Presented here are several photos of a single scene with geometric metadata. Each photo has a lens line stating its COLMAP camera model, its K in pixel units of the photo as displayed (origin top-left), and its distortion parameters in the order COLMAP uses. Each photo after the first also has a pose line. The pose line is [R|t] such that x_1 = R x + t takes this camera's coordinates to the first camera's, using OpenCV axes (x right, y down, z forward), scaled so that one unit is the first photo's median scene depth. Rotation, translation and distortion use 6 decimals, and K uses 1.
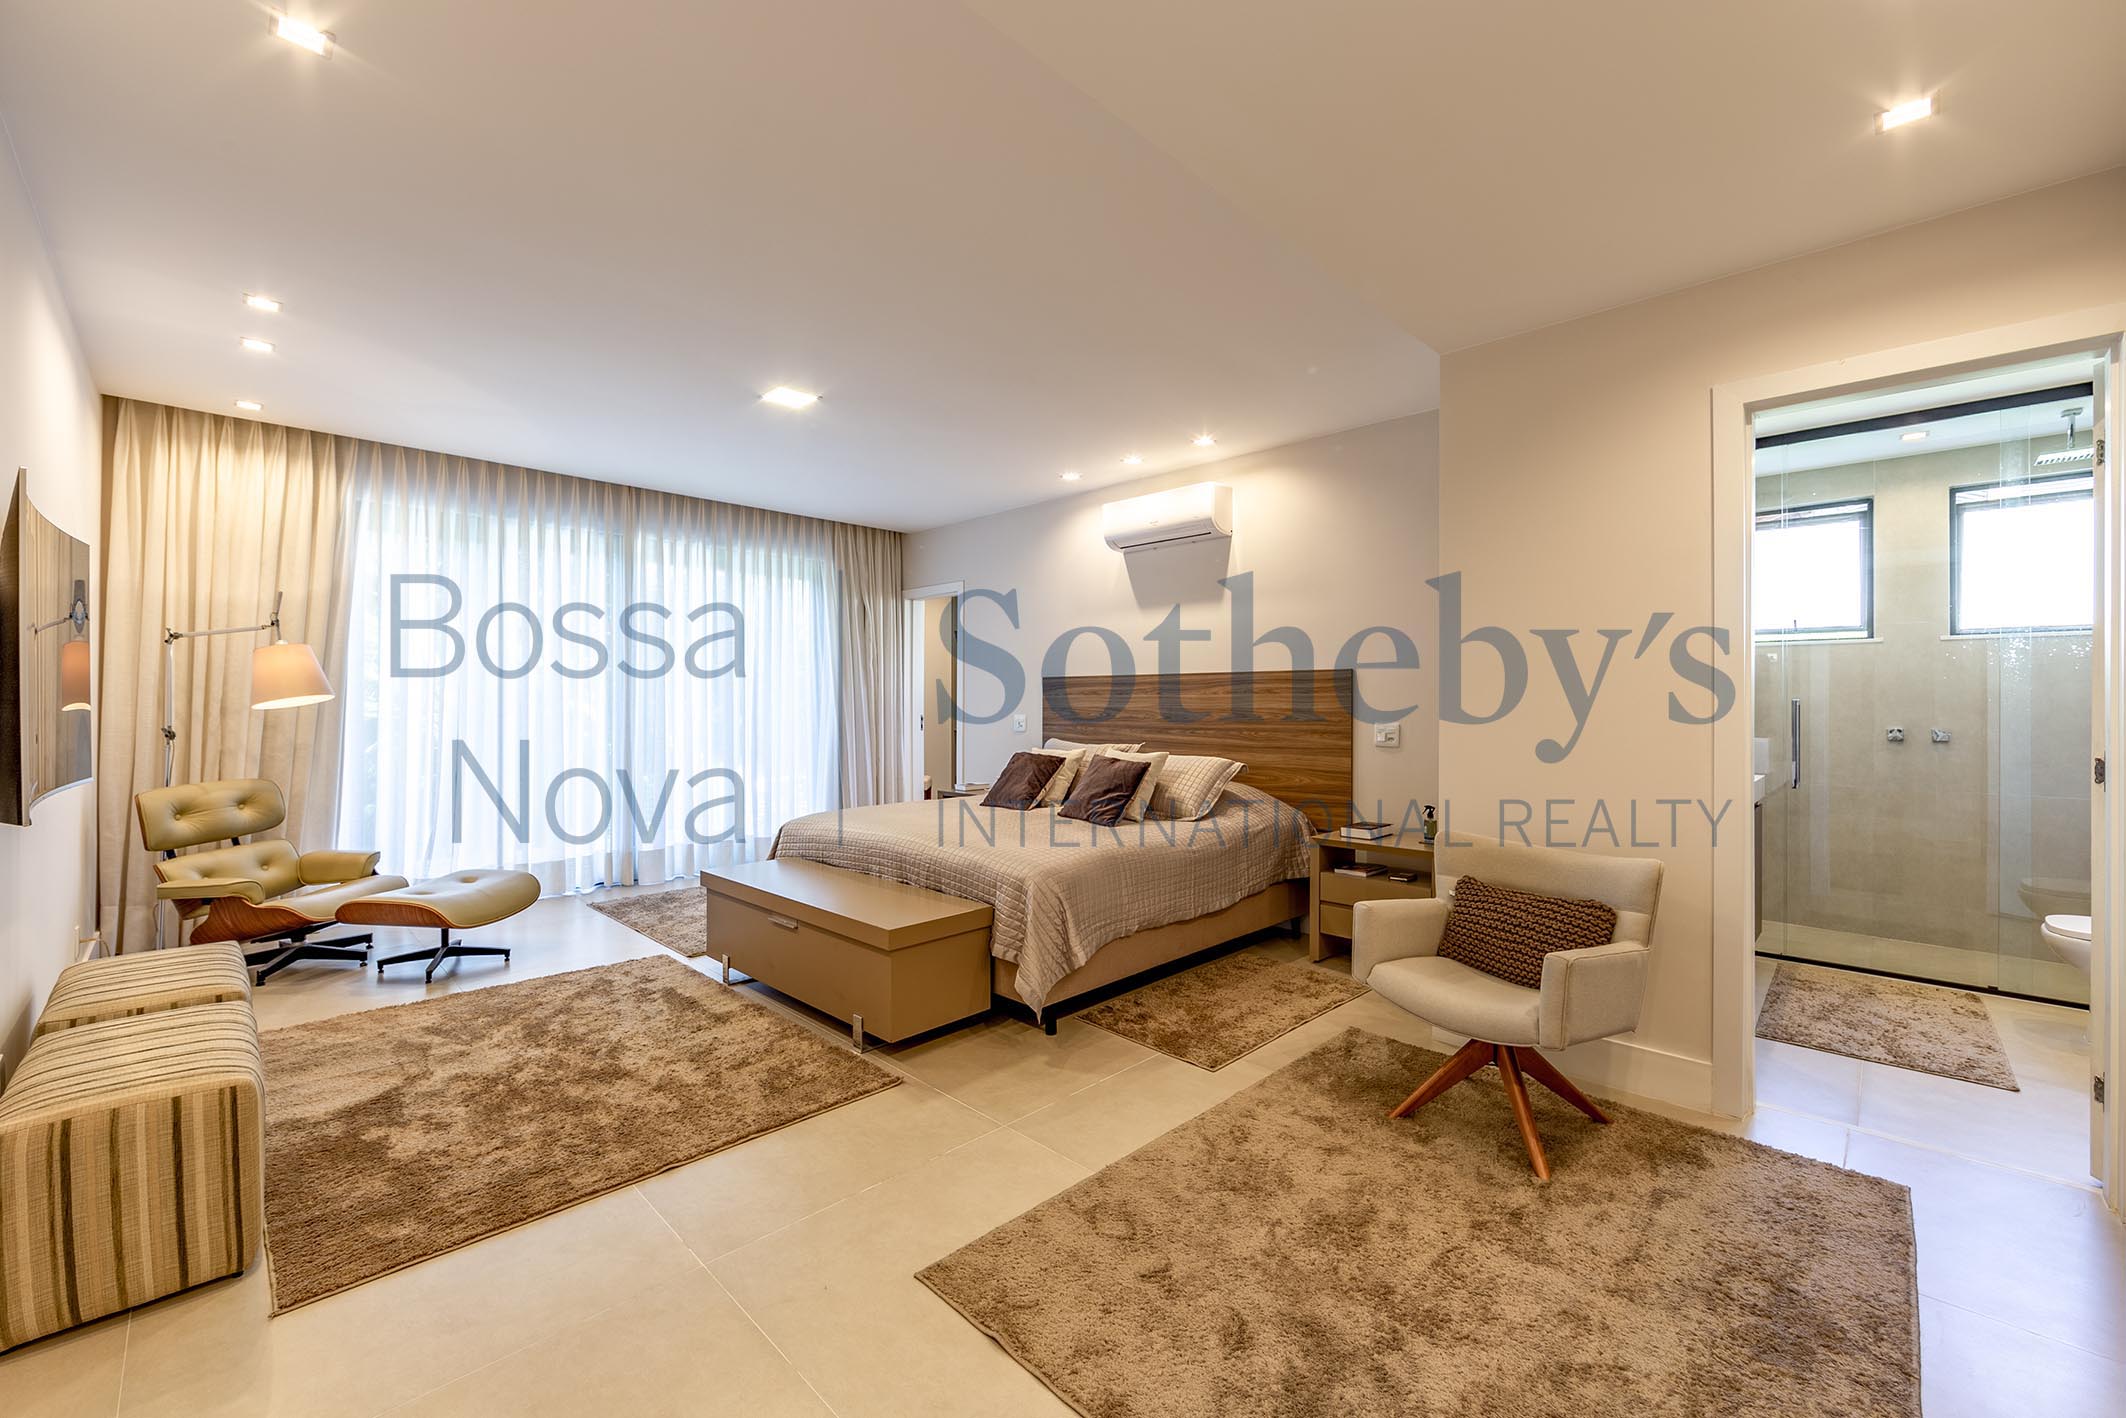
lens RADIAL K [[859.4, 0, 1064.4], [0, 859.4, 702.9], [0, 0, 1]] dist [0.001333, 0.000007]
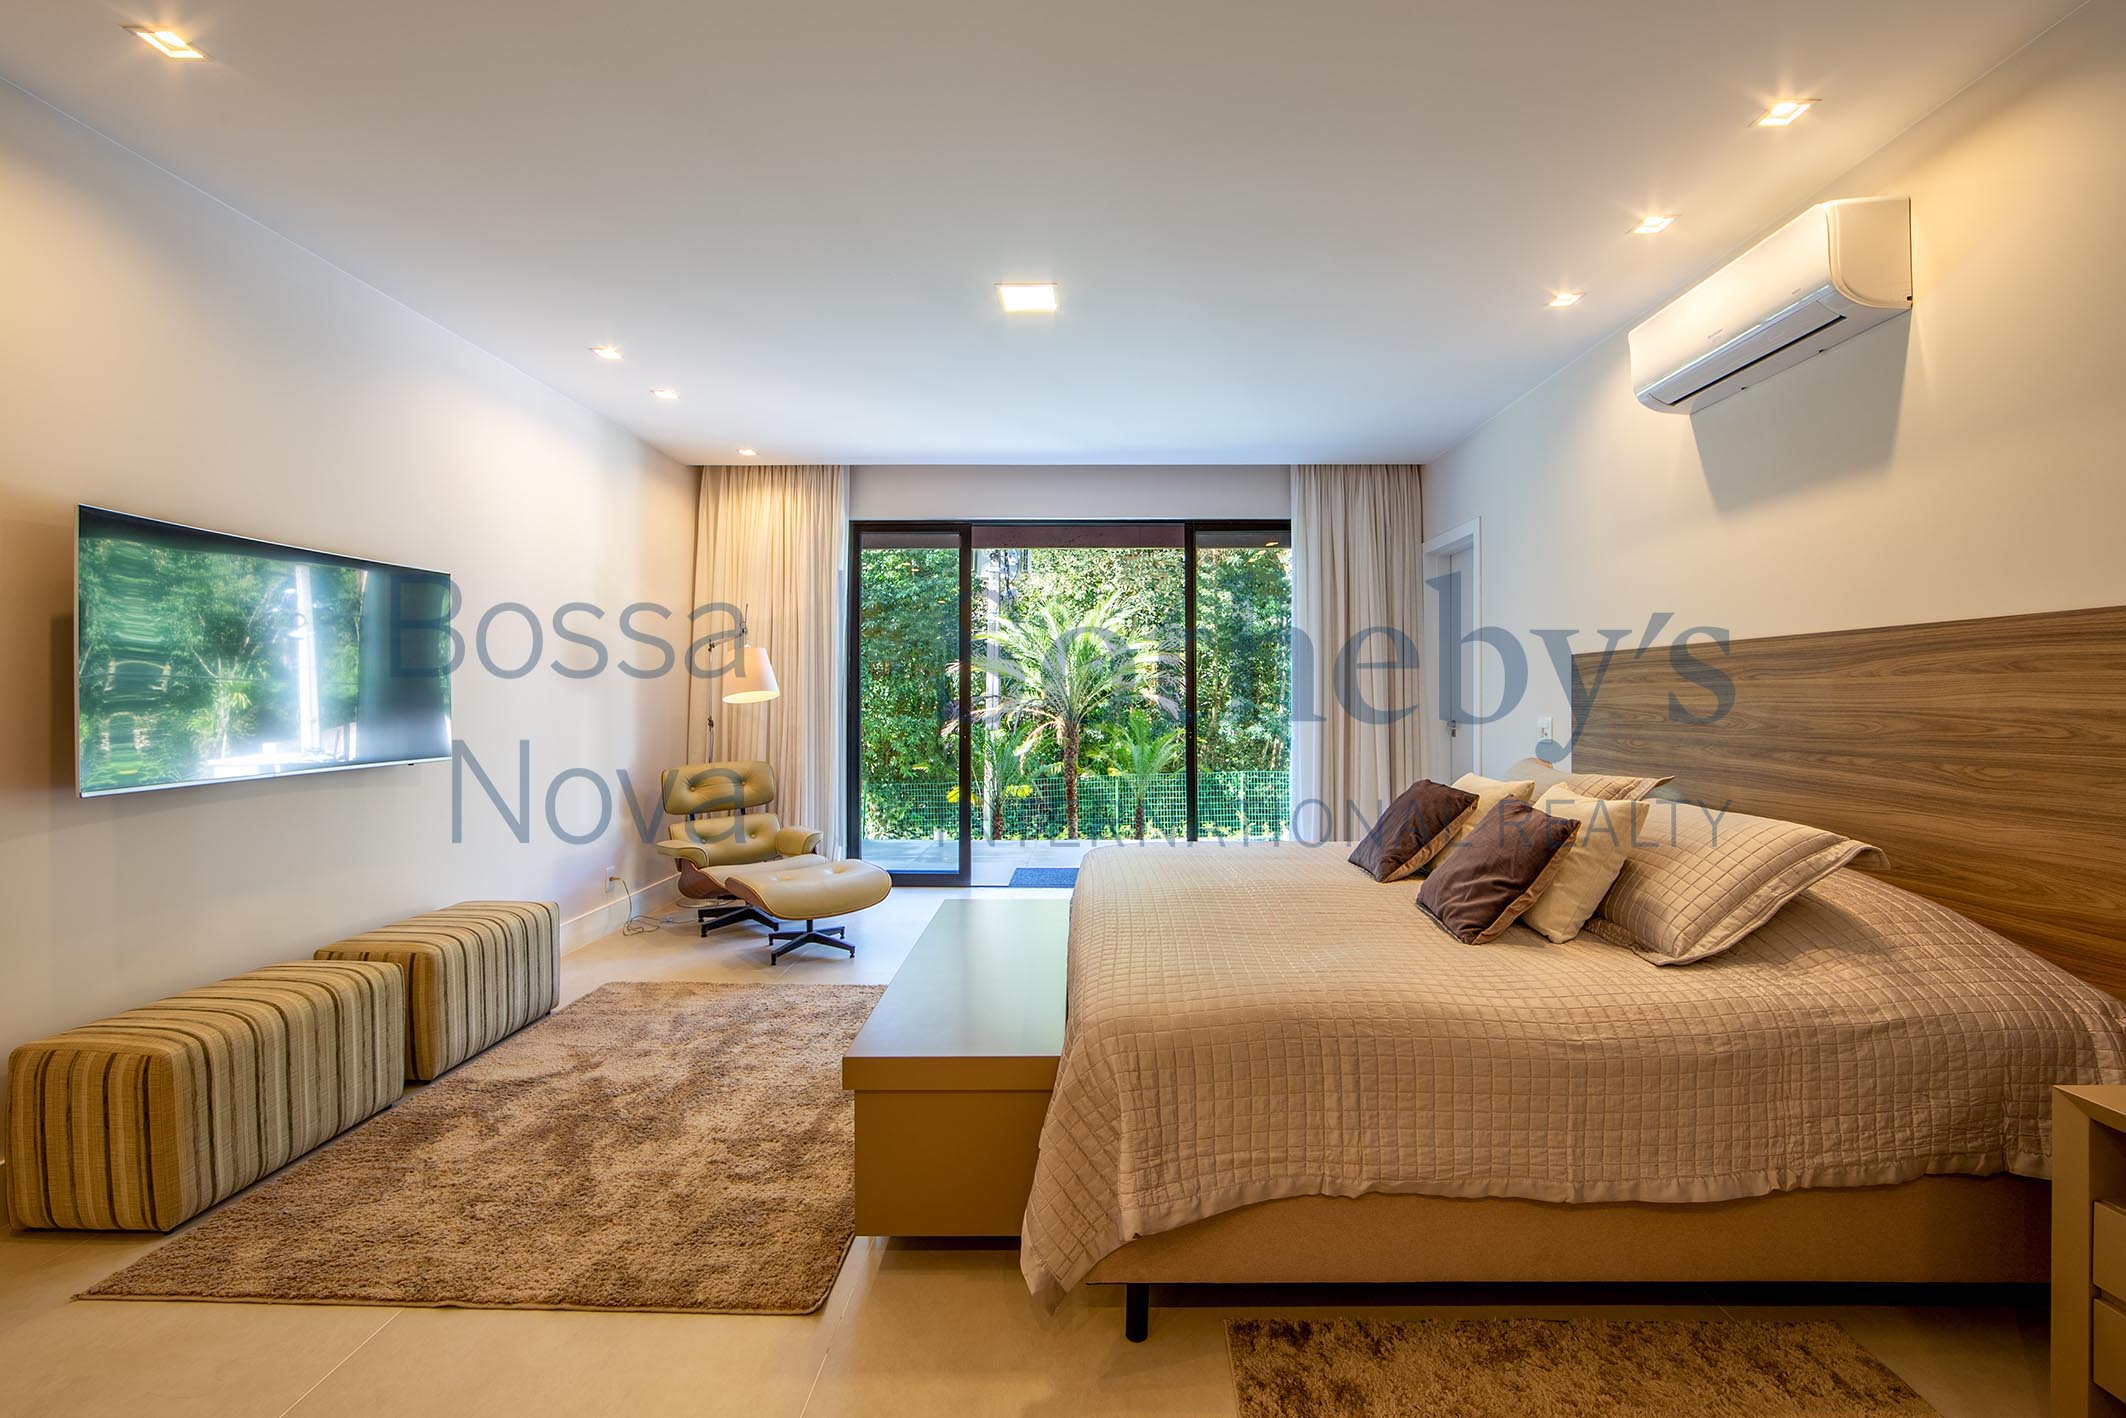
lens RADIAL K [[892.8, 0, 1062.9], [0, 892.8, 692.2], [0, 0, 1]] dist [-0.002778, 0.000052]
pose [[0.690535, -0.005995, -0.723274, 0.288171], [-0.000268, 0.999963, -0.008544, 0.002838], [0.723299, 0.006094, 0.690508, 0.499390]]
